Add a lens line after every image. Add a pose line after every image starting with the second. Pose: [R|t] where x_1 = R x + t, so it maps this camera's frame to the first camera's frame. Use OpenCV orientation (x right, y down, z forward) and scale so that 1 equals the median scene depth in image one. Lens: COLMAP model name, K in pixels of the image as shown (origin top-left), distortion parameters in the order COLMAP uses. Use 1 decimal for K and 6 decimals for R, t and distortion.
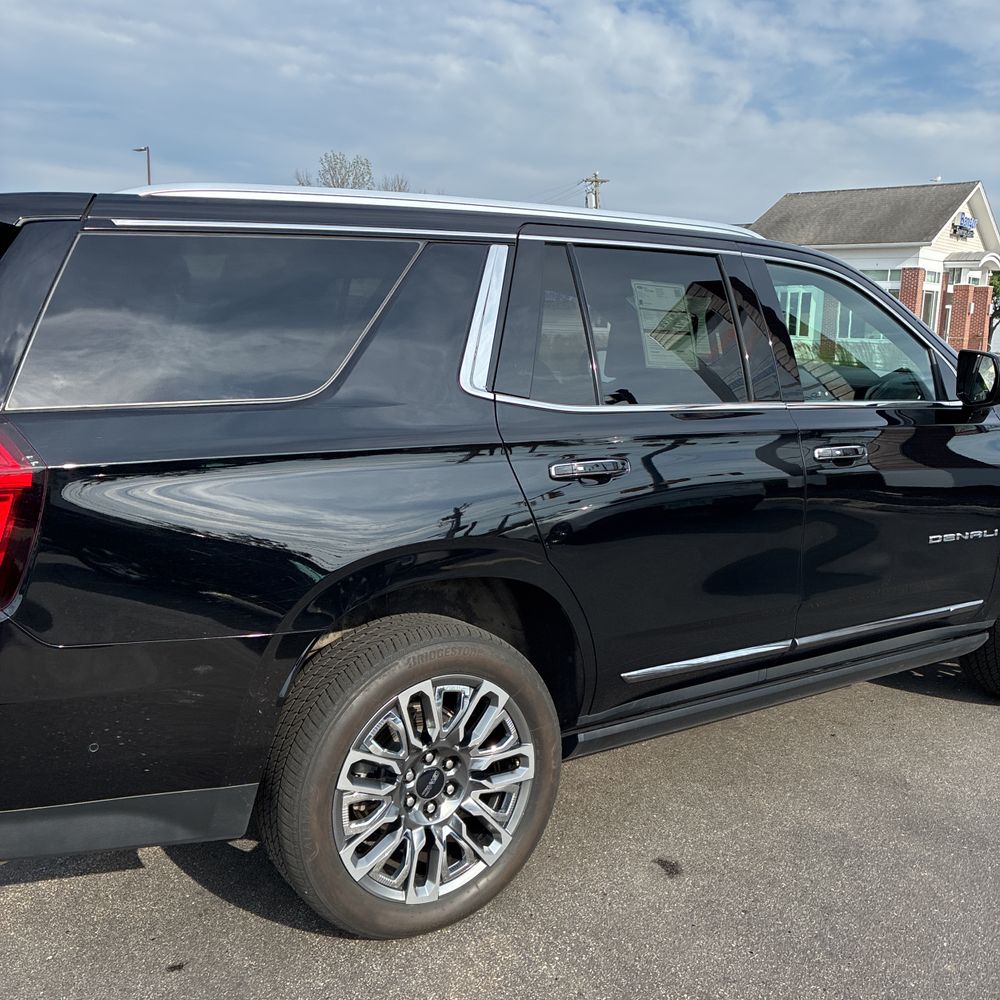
lens RADIAL K [[1033.6, 0, 508.4], [0, 1033.6, 488.5], [0, 0, 1]] dist [0.028395, -0.020427]
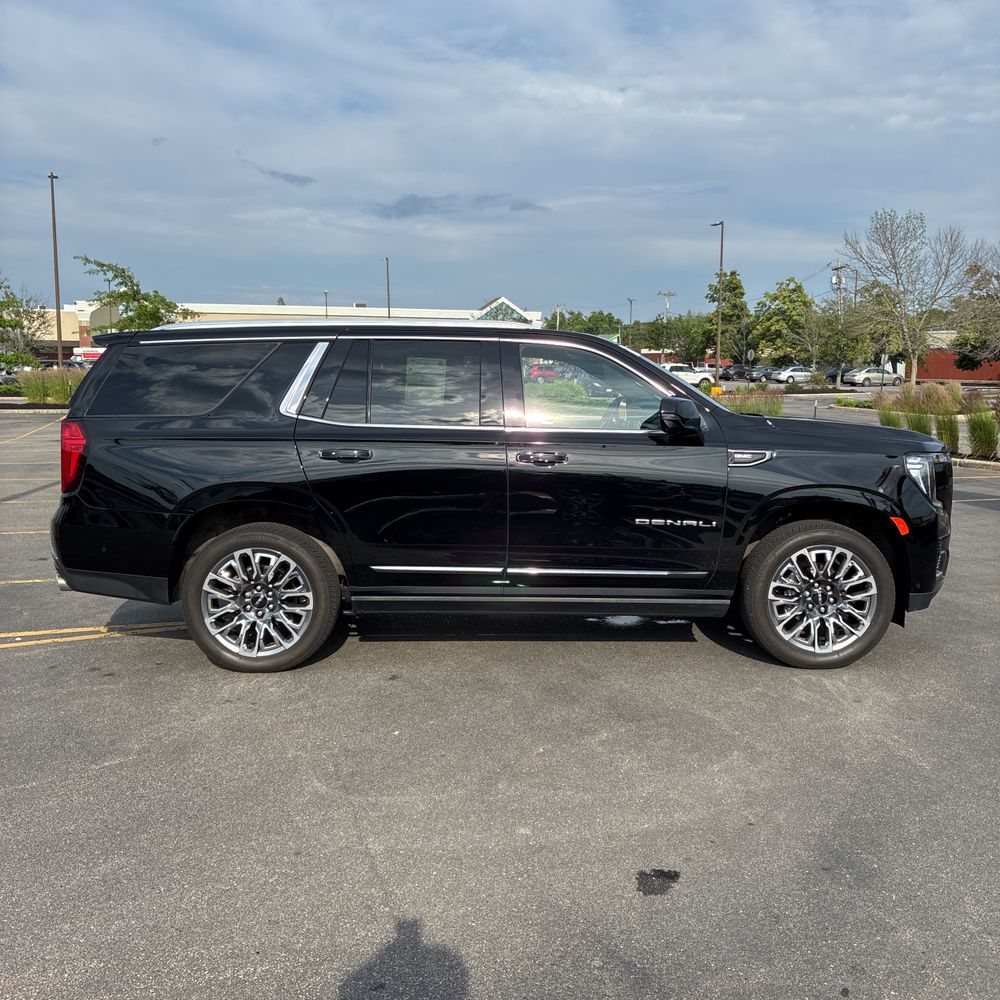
lens RADIAL K [[1033.6, 0, 508.4], [0, 1033.6, 488.5], [0, 0, 1]] dist [0.028395, -0.020427]
pose [[0.838532, 0.045649, -0.542937, 1.247641], [-0.074519, 0.996729, -0.031287, 0.073806], [0.539733, 0.066694, 0.839190, -0.418336]]
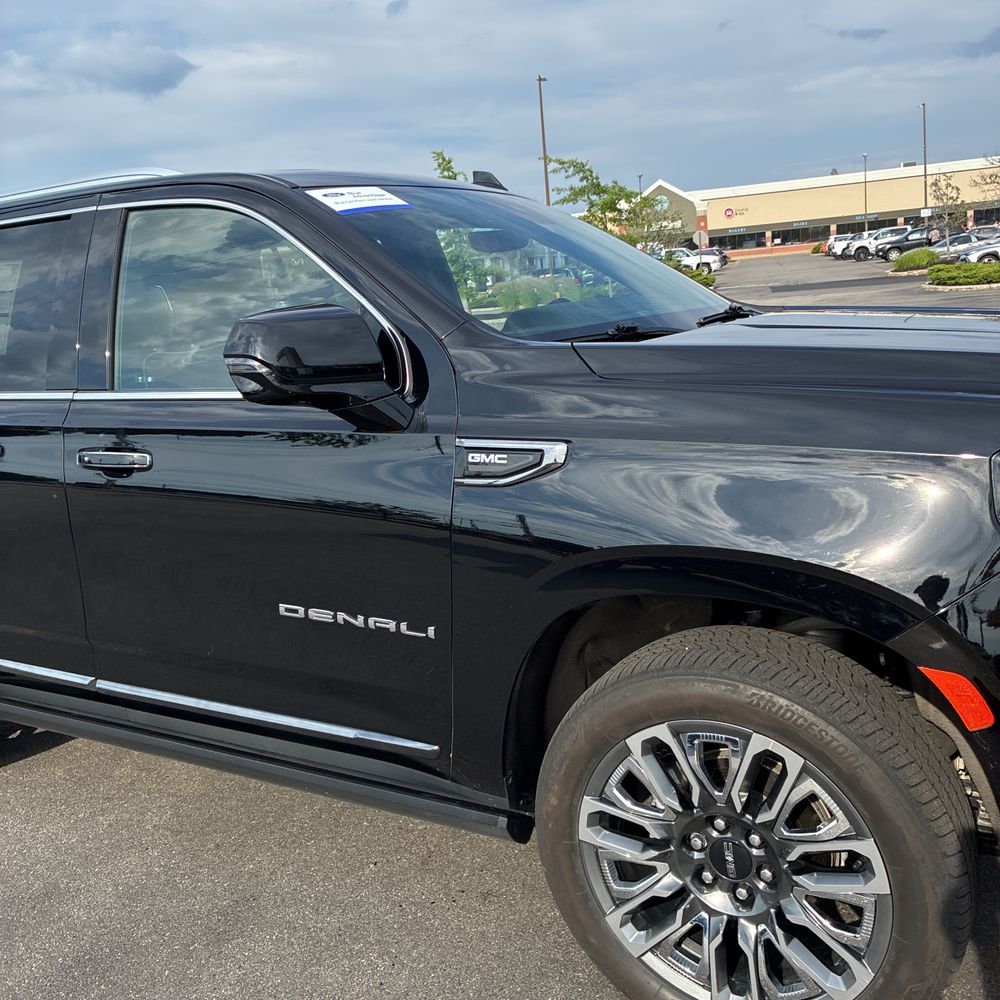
lens RADIAL K [[1023.9, 0, 500.8], [0, 1023.9, 479.5], [0, 0, 1]] dist [0.010585, 0.005634]
pose [[0.424998, 0.115763, -0.897761, 1.202263], [-0.045042, 0.993265, 0.106755, -0.121567], [0.904073, -0.004934, 0.427350, 1.005318]]
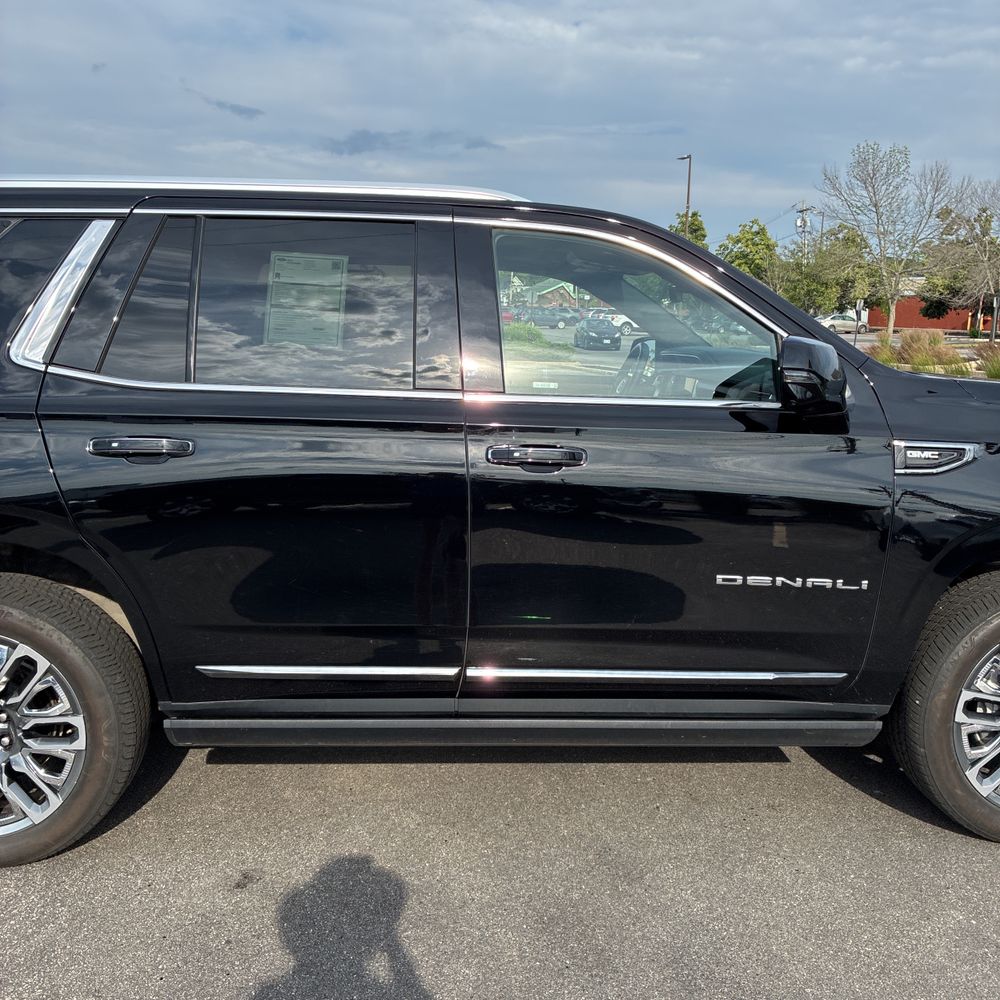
lens RADIAL K [[1029.2, 0, 496.7], [0, 1029.2, 505.0], [0, 0, 1]] dist [0.007267, 0.025505]
pose [[0.857975, 0.087514, -0.506182, 0.764273], [-0.081346, 0.996094, 0.034335, -0.022280], [0.507210, 0.011717, 0.861743, 0.298991]]
